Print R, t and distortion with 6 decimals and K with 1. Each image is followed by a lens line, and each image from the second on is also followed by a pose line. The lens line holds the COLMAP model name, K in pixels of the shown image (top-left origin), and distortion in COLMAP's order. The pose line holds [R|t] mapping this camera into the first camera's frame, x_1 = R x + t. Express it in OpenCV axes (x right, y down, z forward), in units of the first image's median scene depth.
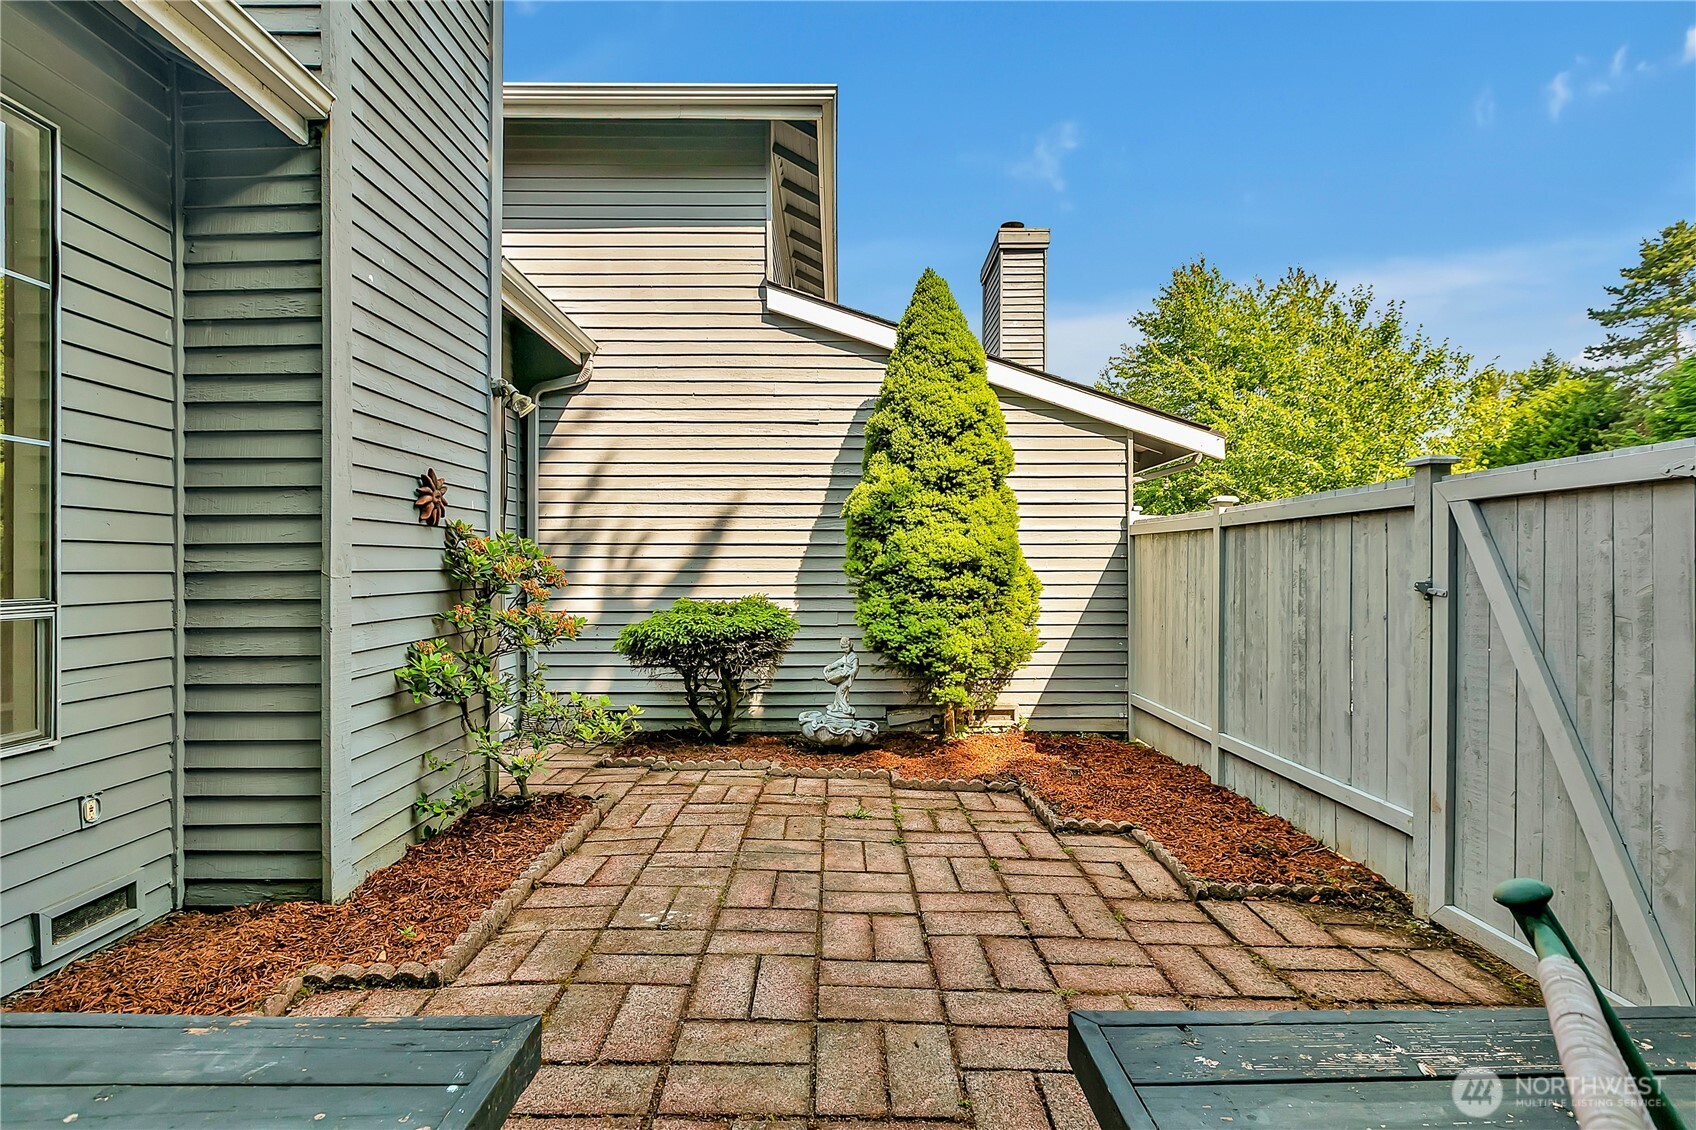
lens RADIAL K [[751.6, 0, 852.1], [0, 751.6, 560.0], [0, 0, 1]] dist [-0.001071, -0.000049]
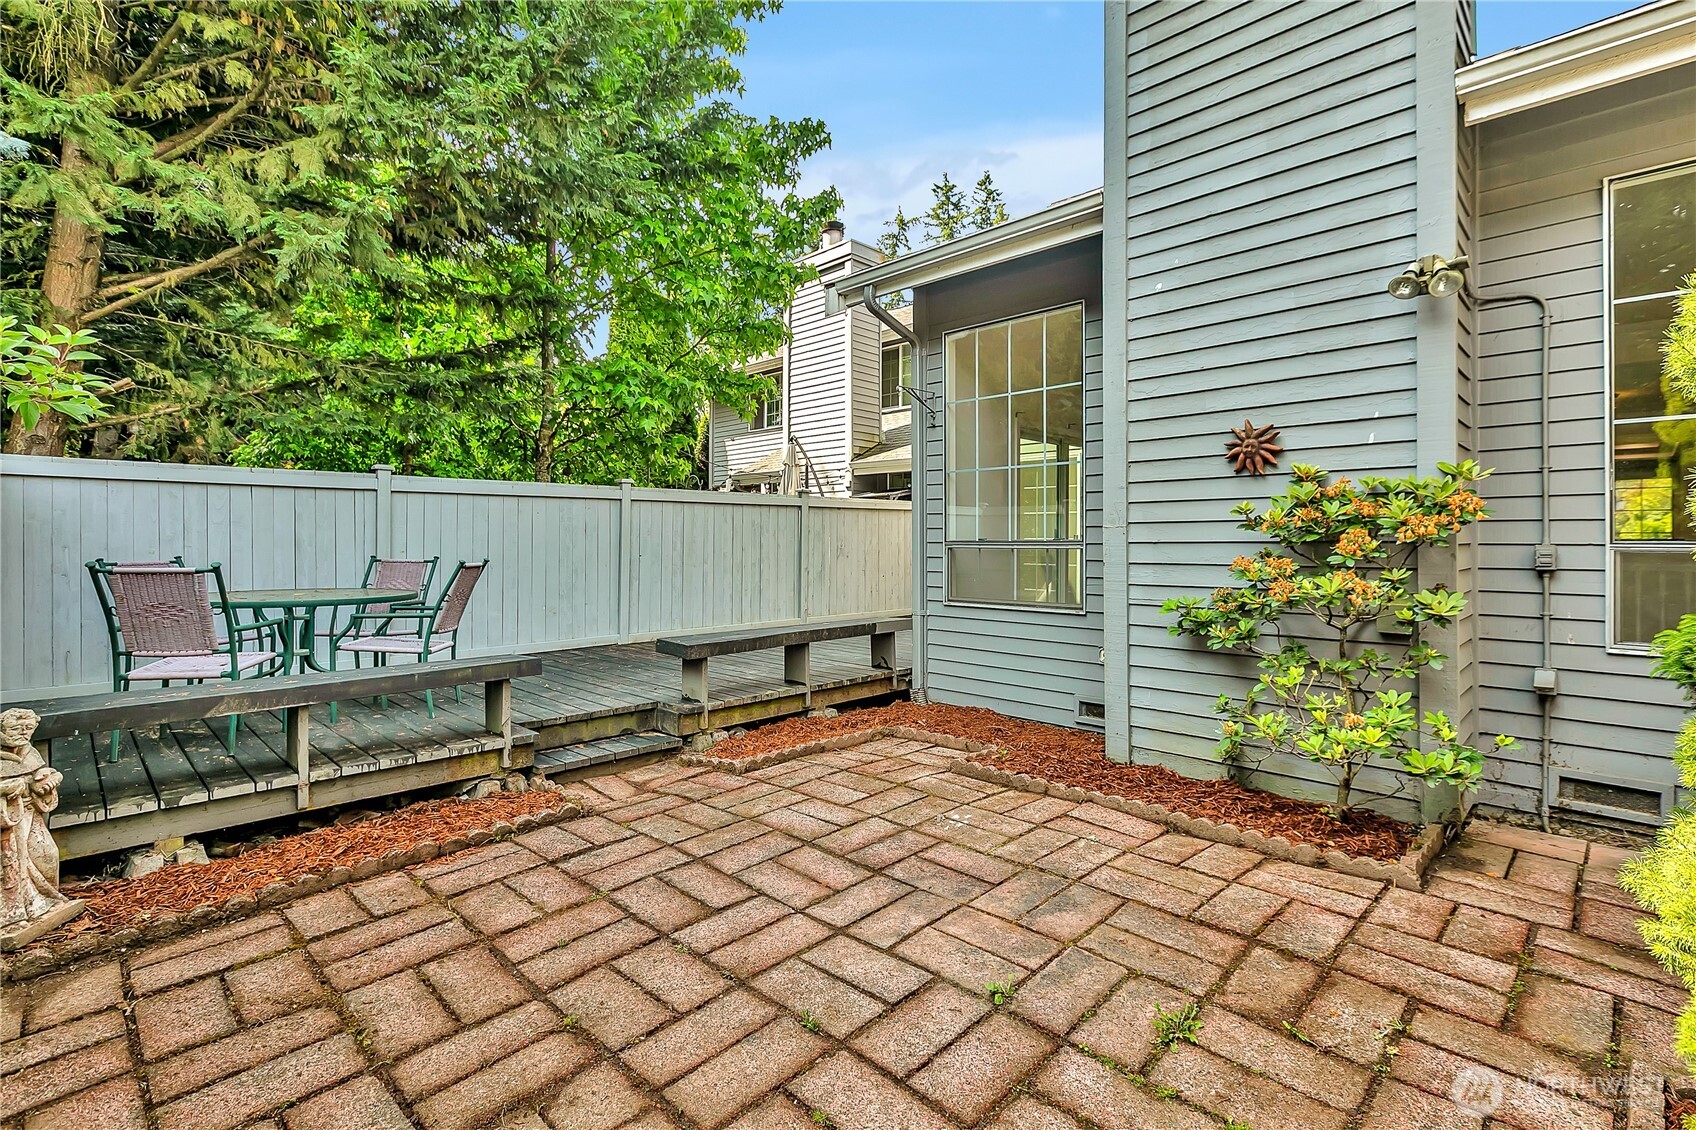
lens RADIAL K [[751.6, 0, 852.1], [0, 751.6, 560.0], [0, 0, 1]] dist [-0.001071, -0.000049]
pose [[-0.691761, 0.010377, -0.722052, 0.620582], [0.003689, 0.999934, 0.010836, 0.064523], [0.722117, 0.004832, -0.691754, 1.545005]]
